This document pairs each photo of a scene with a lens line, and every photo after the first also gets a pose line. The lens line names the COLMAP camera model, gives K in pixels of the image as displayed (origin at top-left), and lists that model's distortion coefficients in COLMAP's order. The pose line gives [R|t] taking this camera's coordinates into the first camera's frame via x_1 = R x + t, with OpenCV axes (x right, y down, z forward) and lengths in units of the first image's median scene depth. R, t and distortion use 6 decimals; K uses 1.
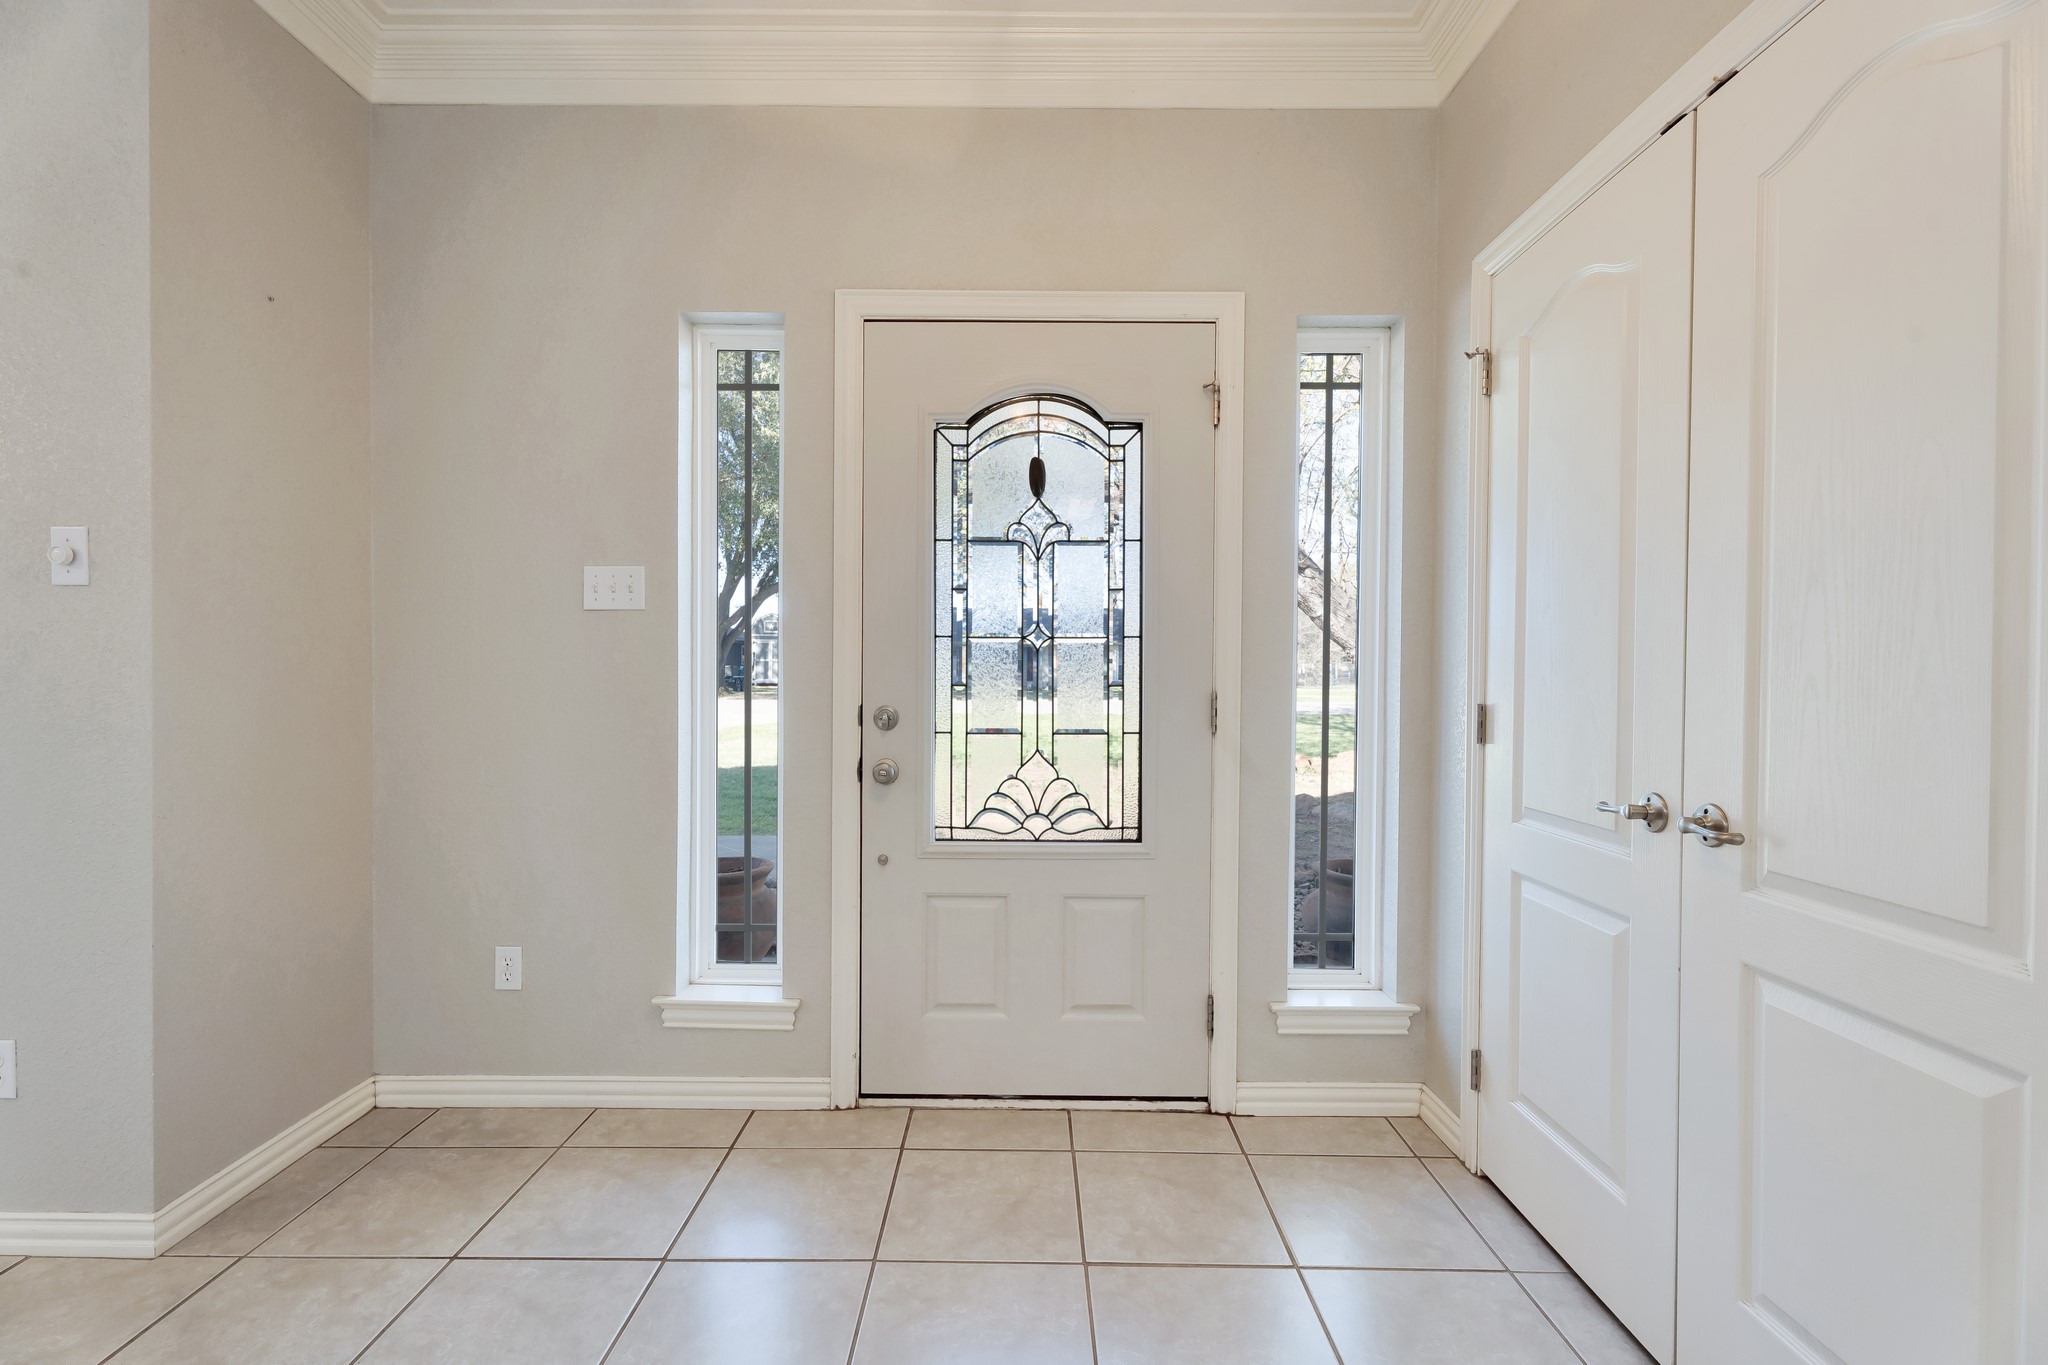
lens RADIAL K [[933.6, 0, 1010.8], [0, 933.6, 686.9], [0, 0, 1]] dist [-0.001595, -0.000123]
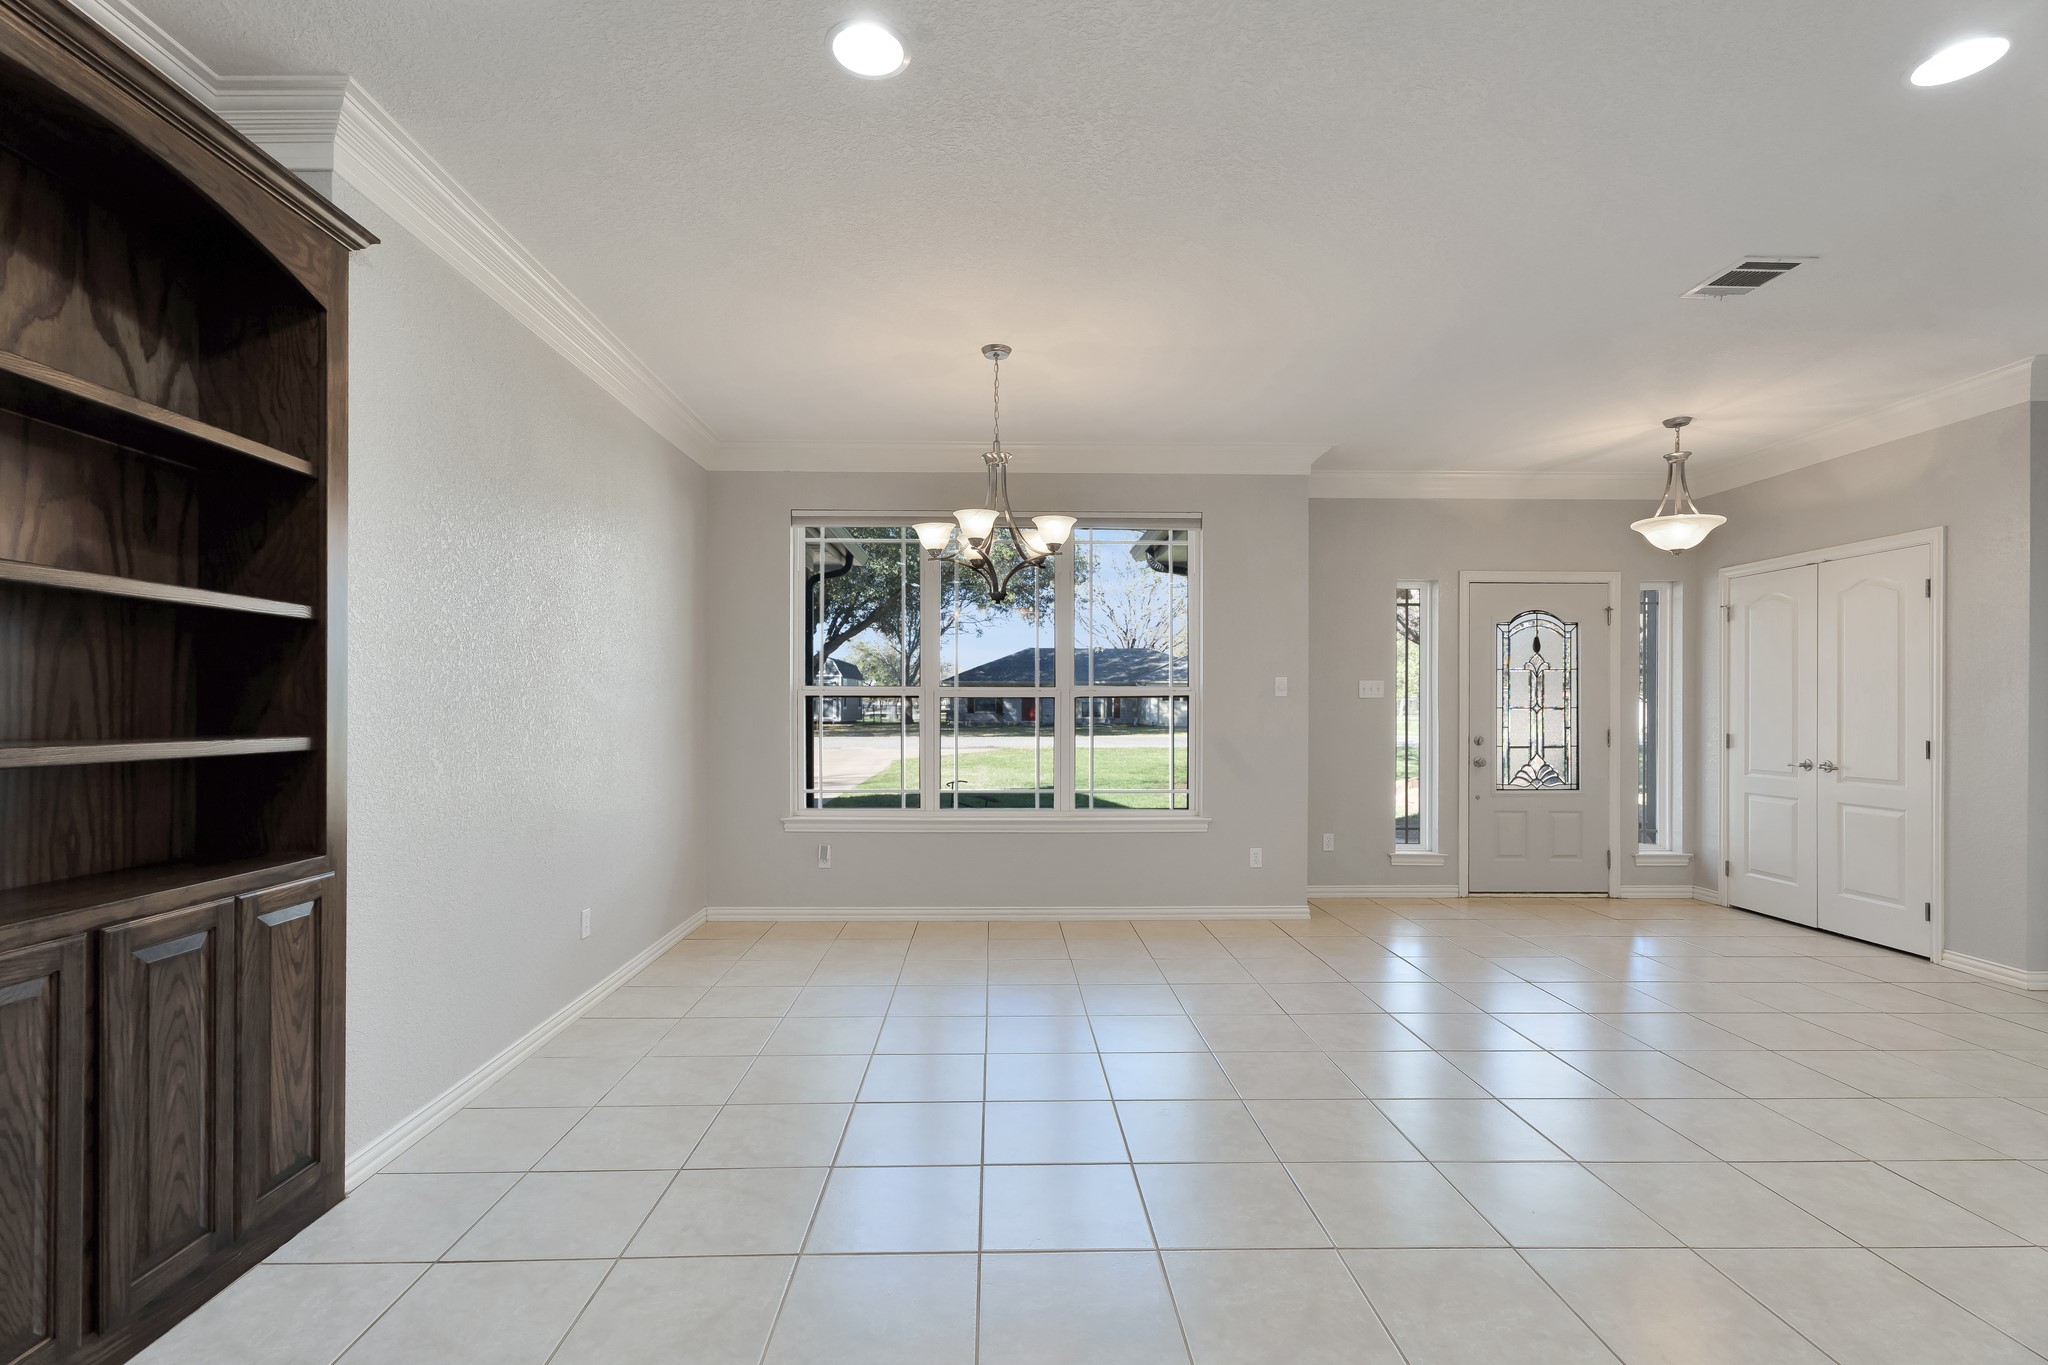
lens RADIAL K [[925.0, 0, 1022.2], [0, 925.0, 710.6], [0, 0, 1]] dist [0.000566, -0.000323]
pose [[0.999893, -0.004249, 0.014001, -1.390512], [0.004445, 0.999893, -0.013969, -0.018159], [-0.013940, 0.014030, 0.999804, -1.463091]]
